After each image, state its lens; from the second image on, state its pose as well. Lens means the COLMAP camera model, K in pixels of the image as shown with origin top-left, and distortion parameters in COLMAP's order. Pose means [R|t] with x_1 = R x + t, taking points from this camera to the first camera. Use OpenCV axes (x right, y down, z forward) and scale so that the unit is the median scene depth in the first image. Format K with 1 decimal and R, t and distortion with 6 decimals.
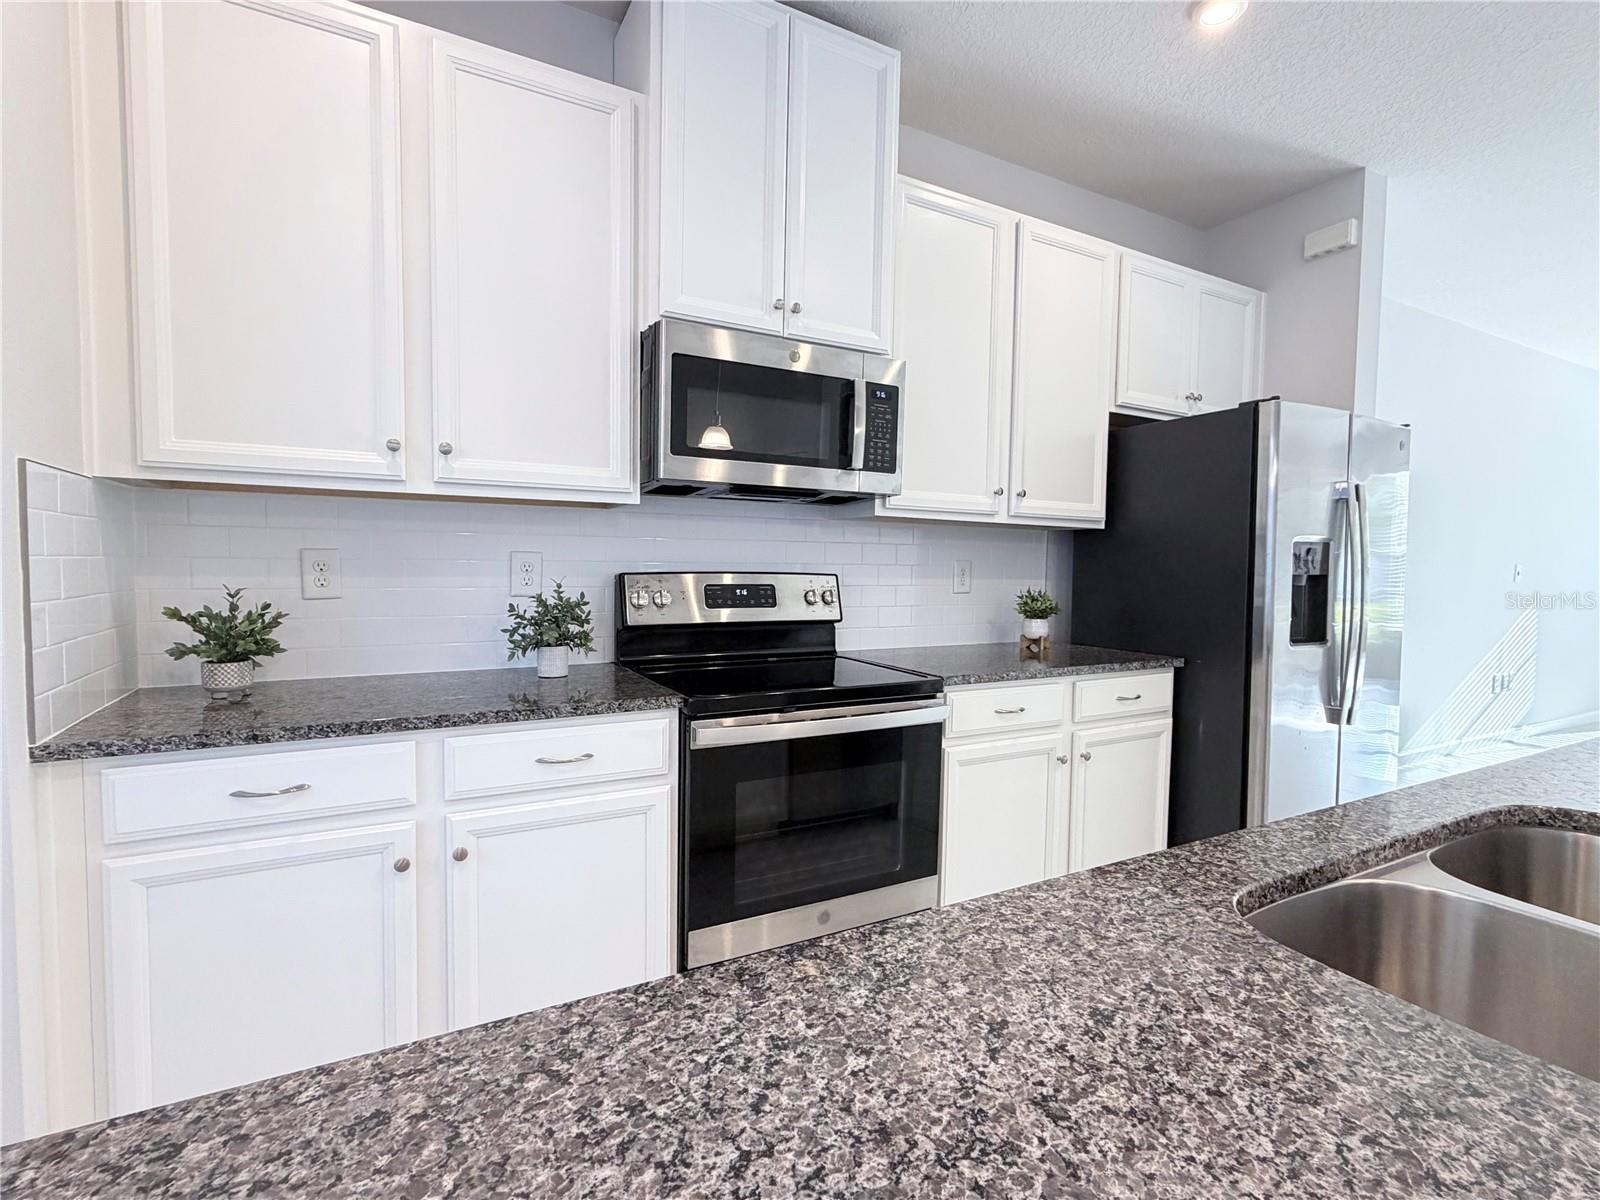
lens RADIAL K [[775.8, 0, 793.7], [0, 775.8, 600.2], [0, 0, 1]] dist [-0.001155, -0.000274]
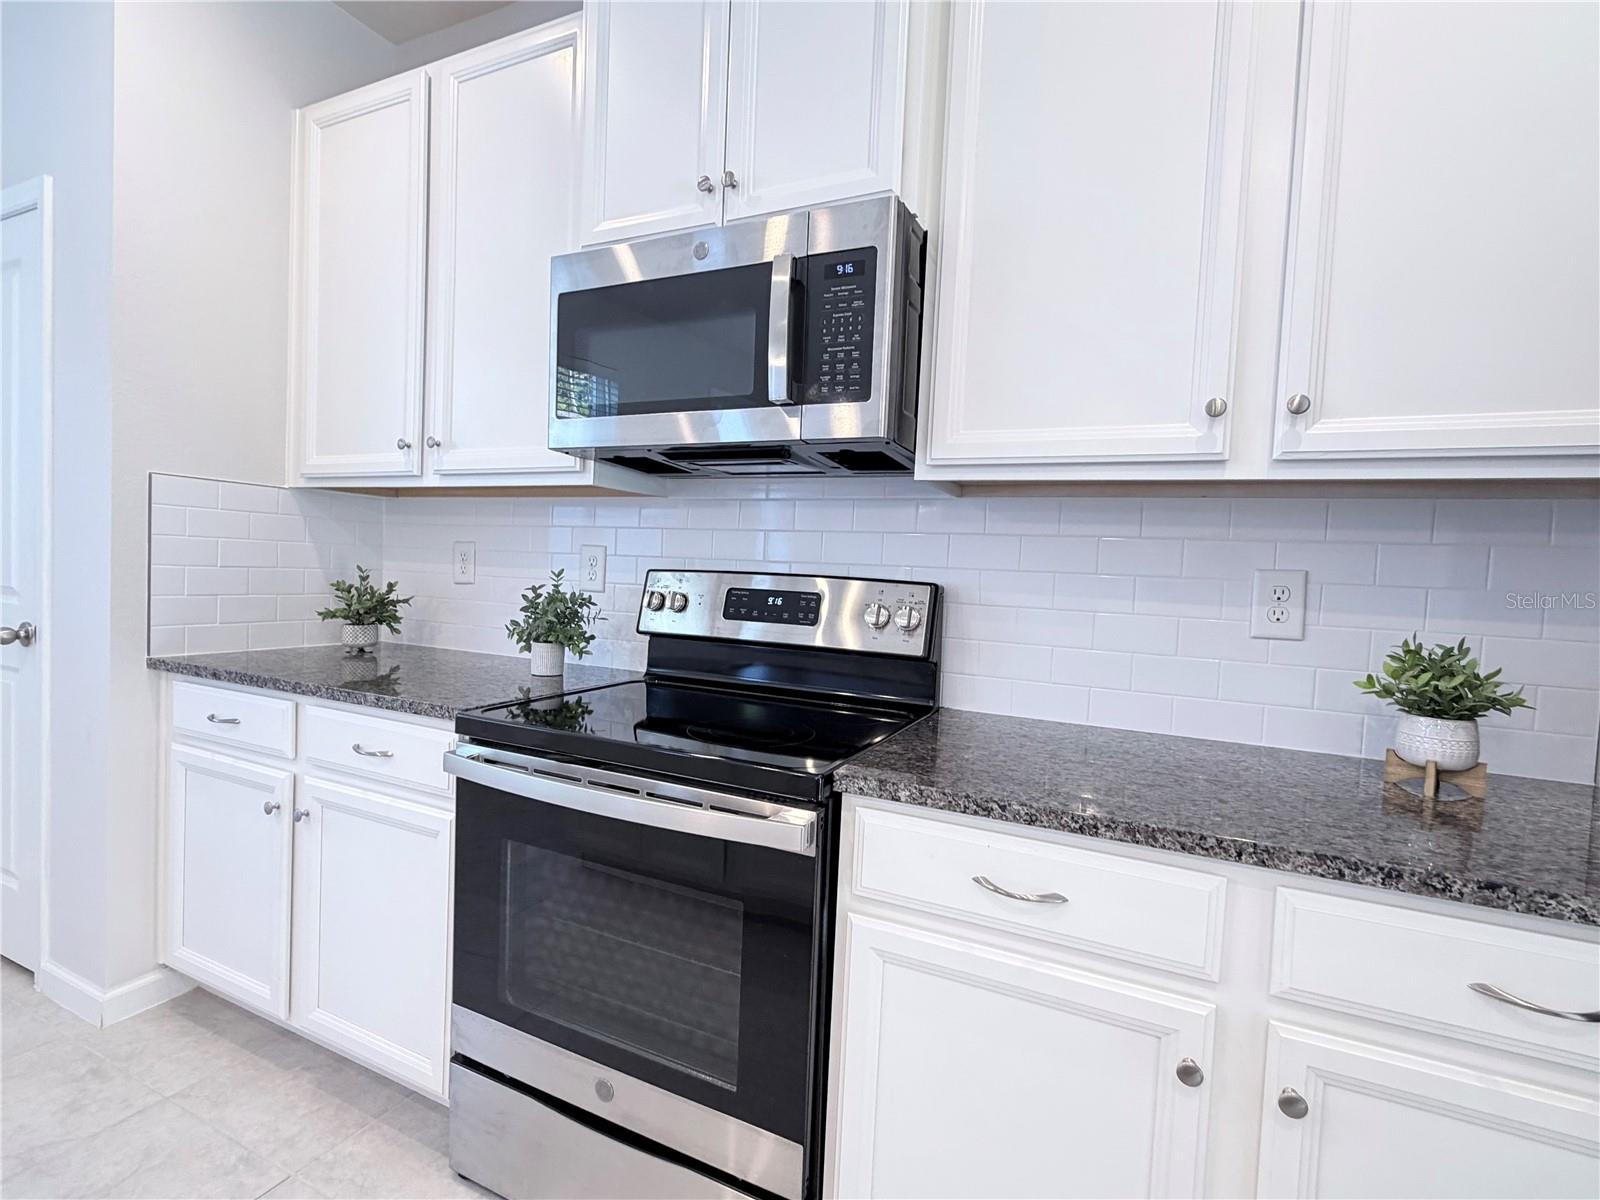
lens RADIAL K [[775.8, 0, 796.7], [0, 775.8, 596.3], [0, 0, 1]] dist [-0.001155, -0.000274]
pose [[0.574398, 0.039566, -0.817619, 0.578542], [-0.076280, 0.997072, -0.005338, -0.013566], [0.815014, 0.065435, 0.575735, 0.649313]]
